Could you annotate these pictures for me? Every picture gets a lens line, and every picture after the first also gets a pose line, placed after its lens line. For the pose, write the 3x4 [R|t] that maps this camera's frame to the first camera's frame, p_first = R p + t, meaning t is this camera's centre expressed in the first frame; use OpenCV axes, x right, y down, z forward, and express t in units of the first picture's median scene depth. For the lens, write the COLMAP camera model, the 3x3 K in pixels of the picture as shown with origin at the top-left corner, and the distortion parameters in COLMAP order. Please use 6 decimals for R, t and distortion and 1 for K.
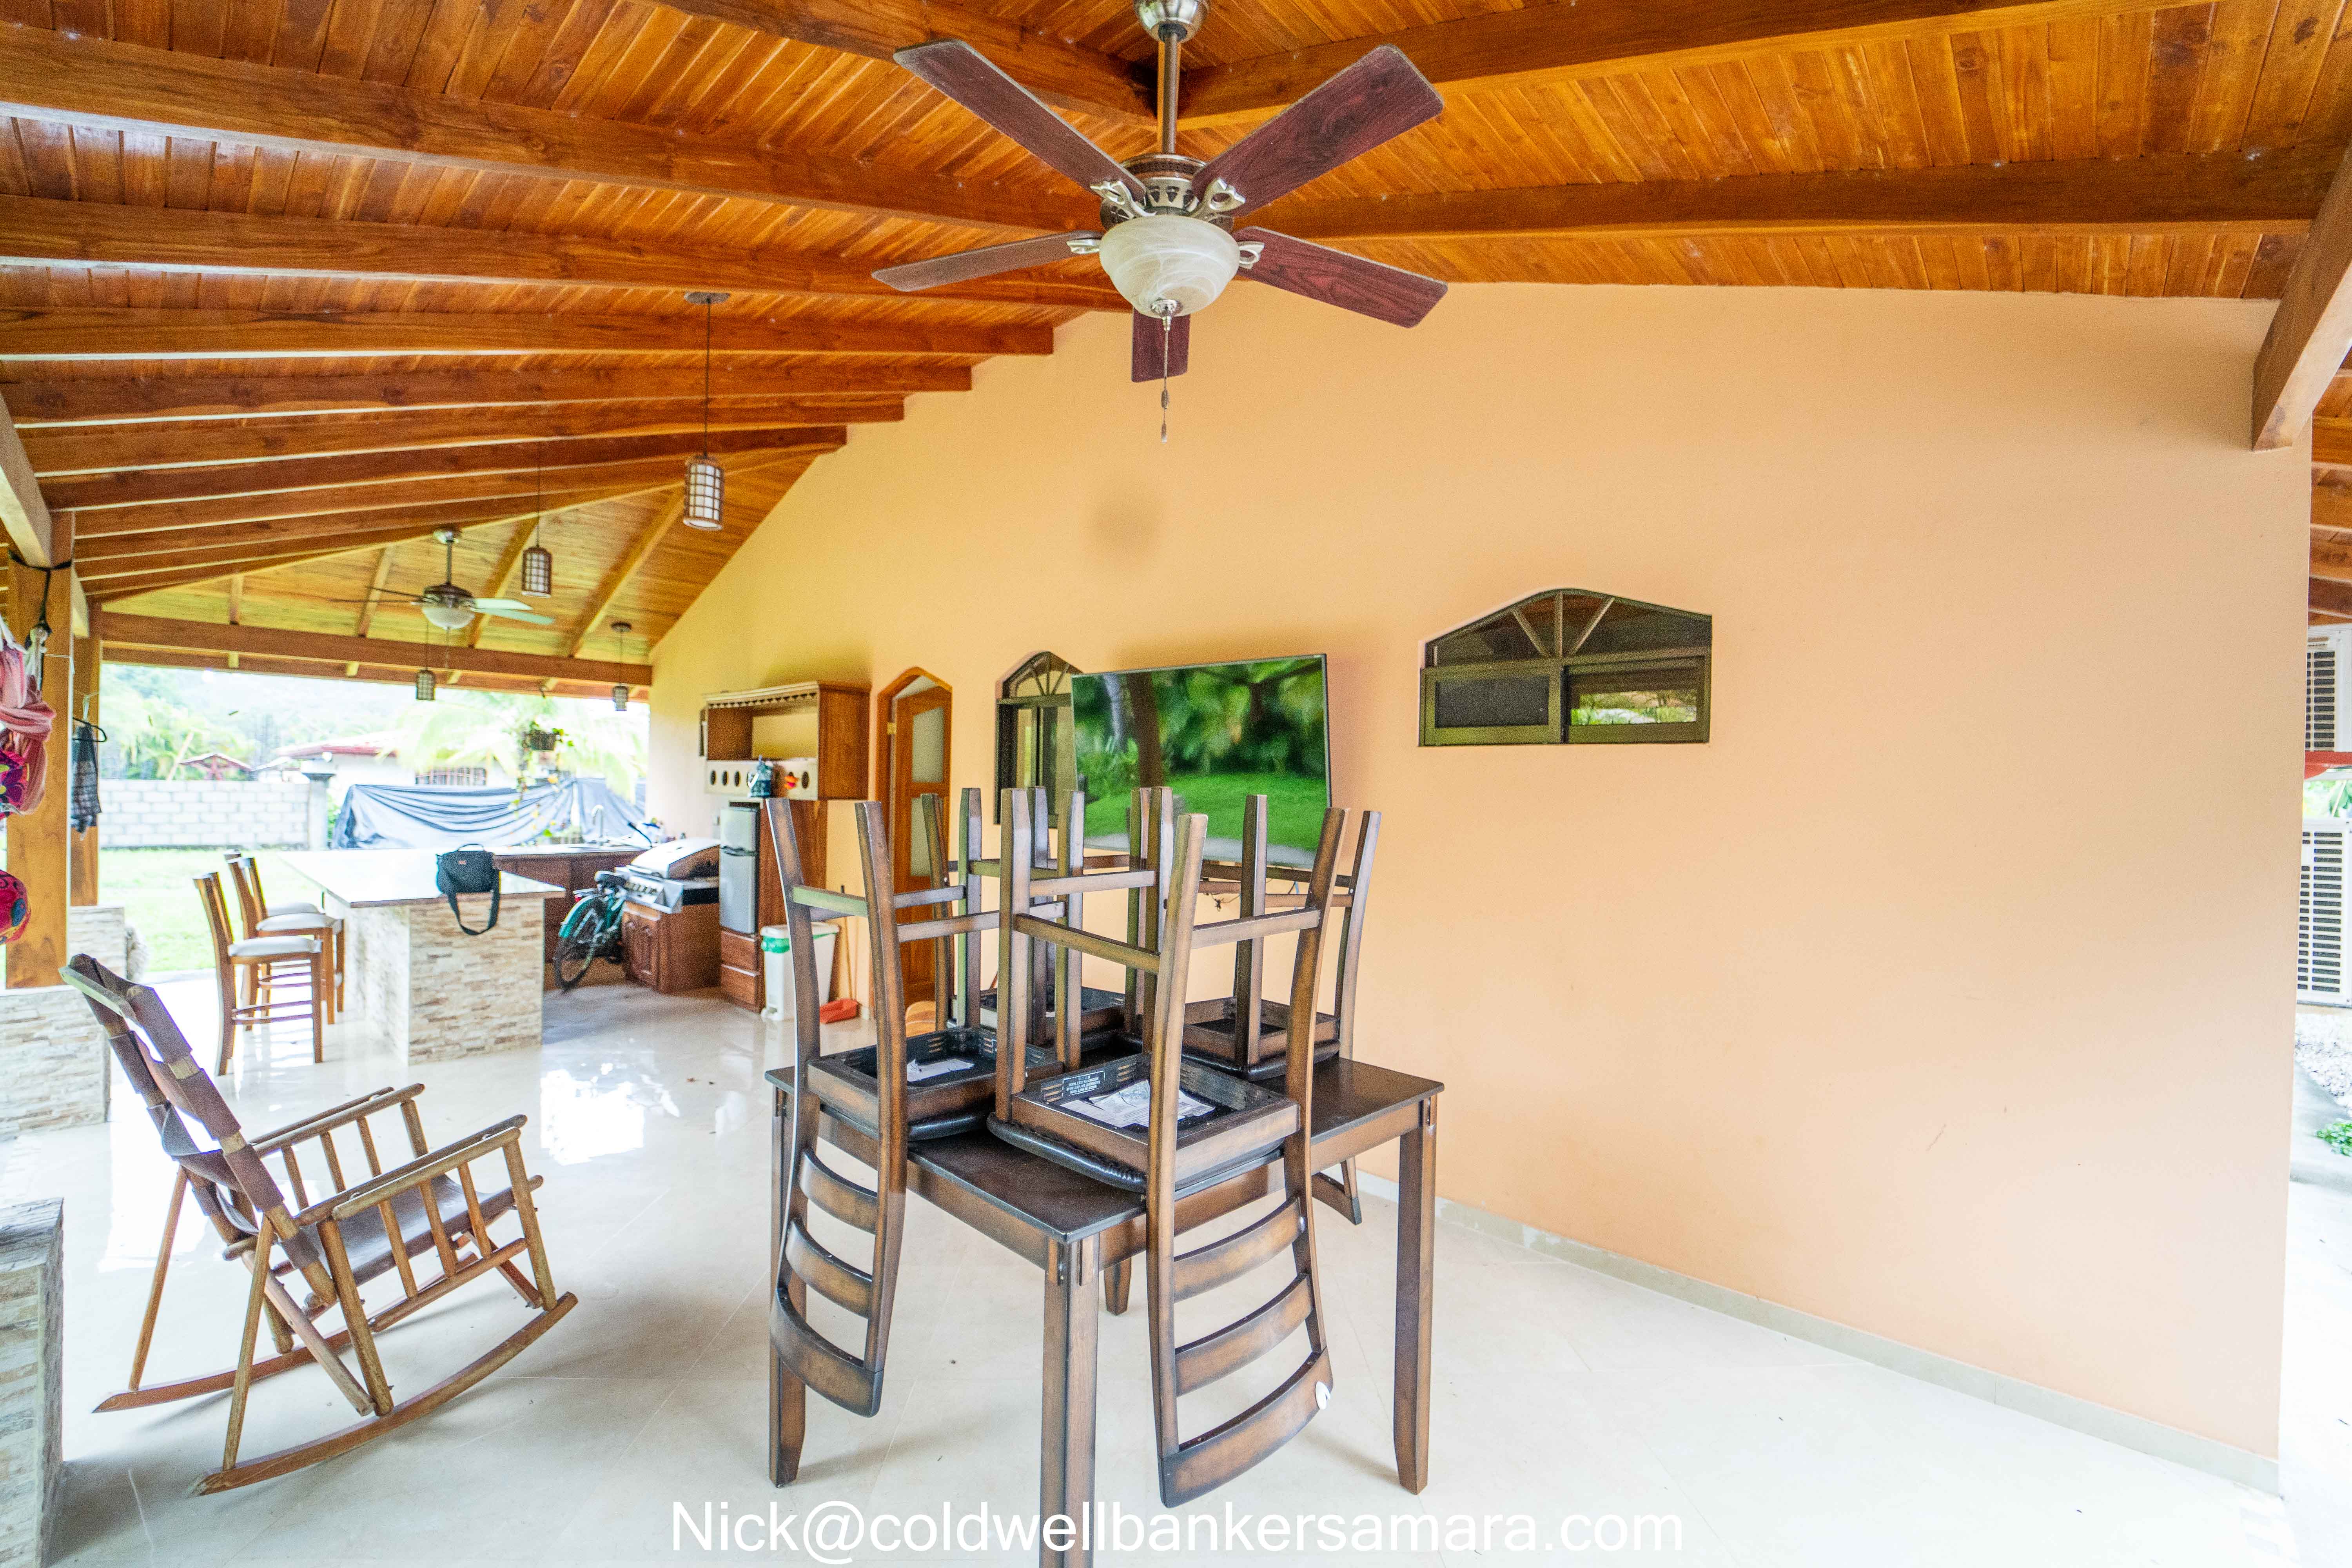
lens RADIAL K [[995.7, 0, 1201.4], [0, 995.7, 792.0], [0, 0, 1]] dist [-0.016857, 0.000223]
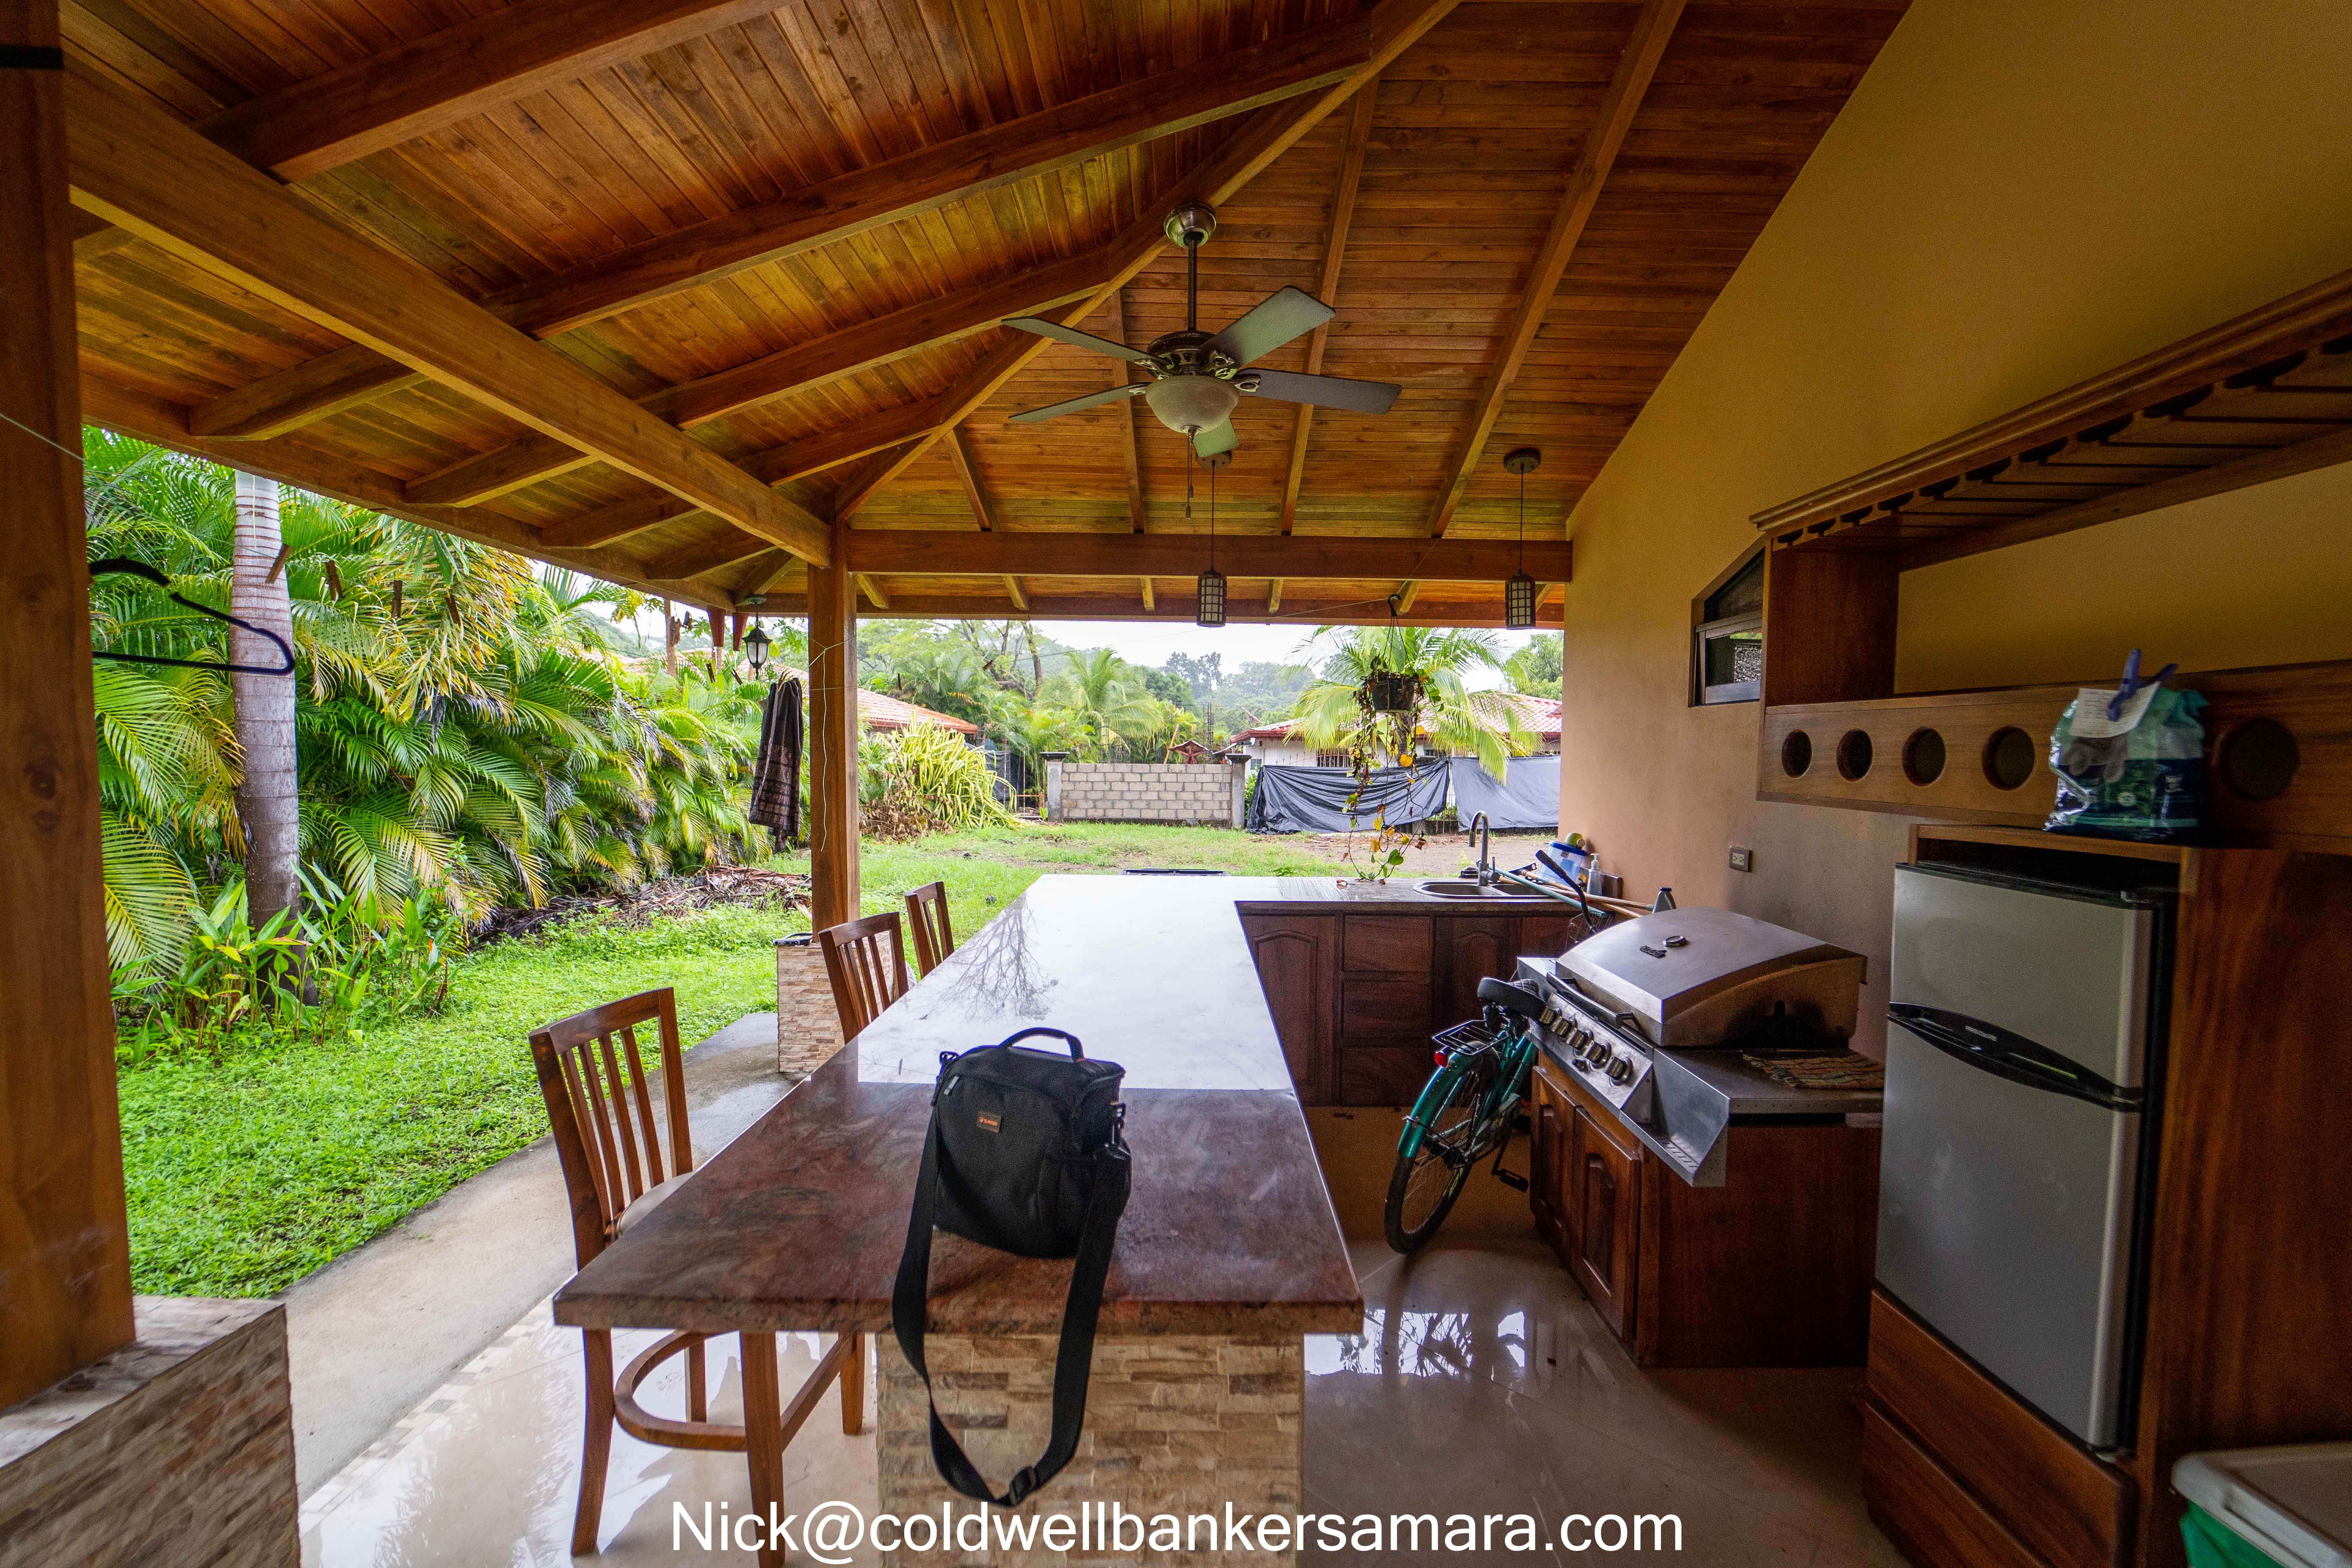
lens RADIAL K [[995.7, 0, 1191.3], [0, 995.7, 792.2], [0, 0, 1]] dist [-0.016857, 0.000223]
pose [[0.683081, 0.016354, -0.730160, -0.317686], [-0.001073, 0.999771, 0.021389, -0.006888], [0.730342, -0.013827, 0.682942, 0.509961]]
